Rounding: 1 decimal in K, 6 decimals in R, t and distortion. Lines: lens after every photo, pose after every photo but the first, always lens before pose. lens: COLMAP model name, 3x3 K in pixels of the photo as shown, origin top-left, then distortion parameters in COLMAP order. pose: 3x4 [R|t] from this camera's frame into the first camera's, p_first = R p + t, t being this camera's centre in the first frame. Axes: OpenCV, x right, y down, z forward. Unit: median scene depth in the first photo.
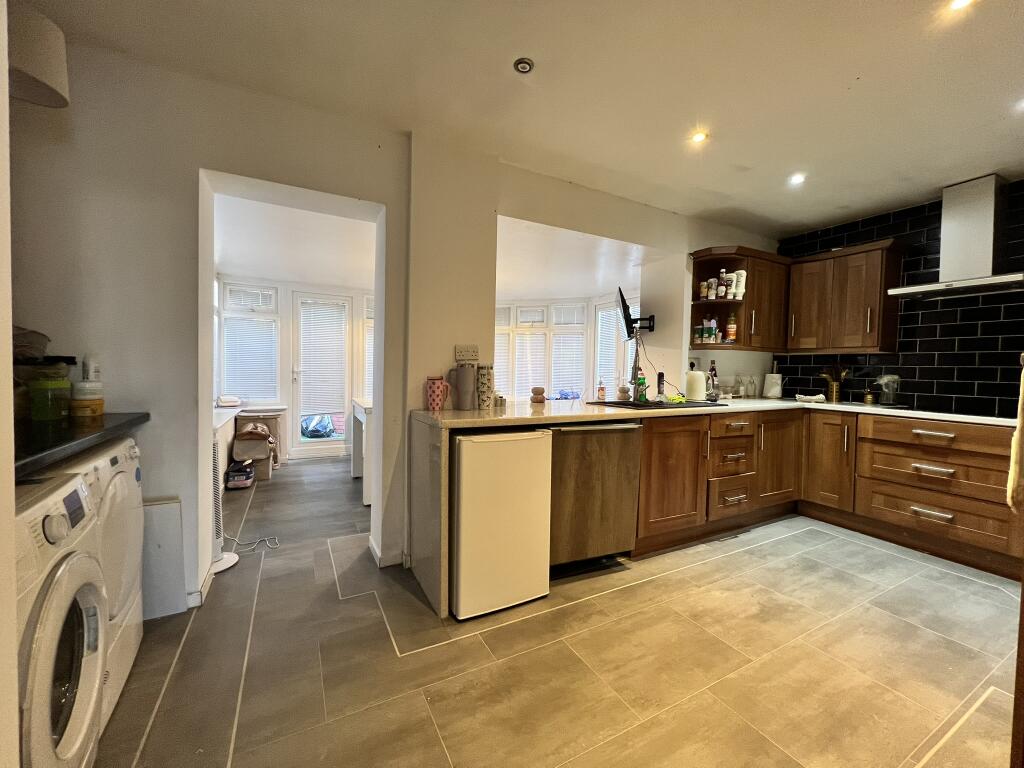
lens RADIAL K [[410.3, 0, 511.1], [0, 410.3, 381.1], [0, 0, 1]] dist [-0.000677, -0.000039]
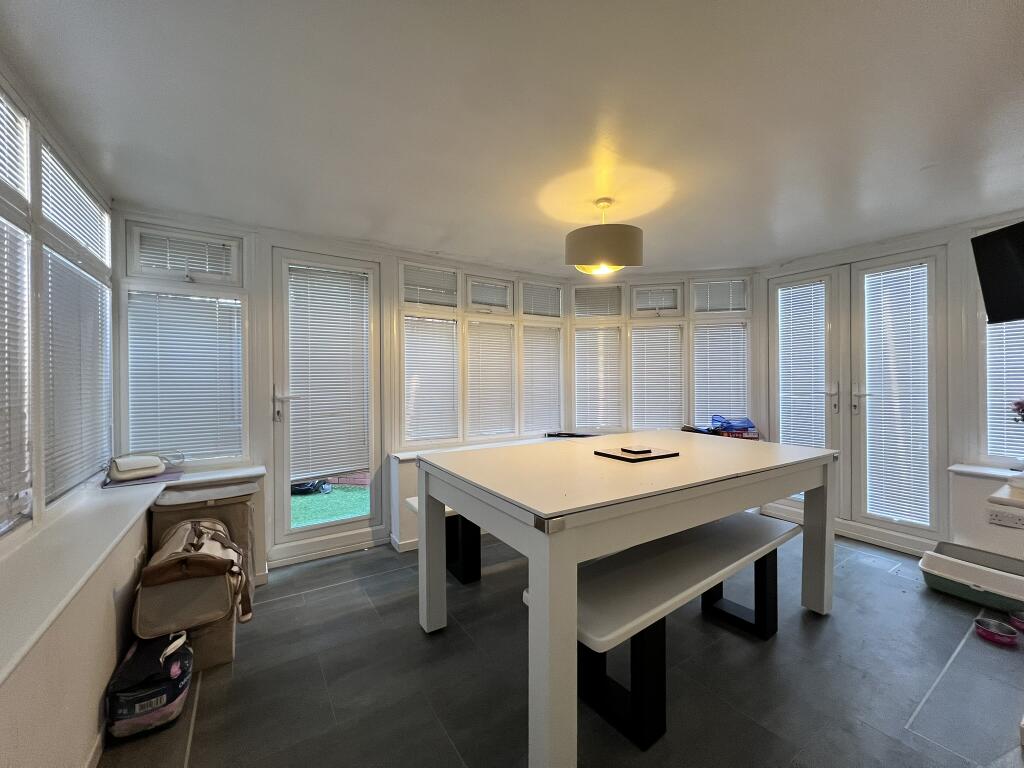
lens RADIAL K [[410.3, 0, 511.1], [0, 410.3, 381.1], [0, 0, 1]] dist [-0.000677, -0.000039]
pose [[0.996031, -0.025549, 0.085266, -0.418642], [0.028091, 0.999192, -0.028739, -0.034124], [-0.084463, 0.031020, 0.995944, 0.688736]]
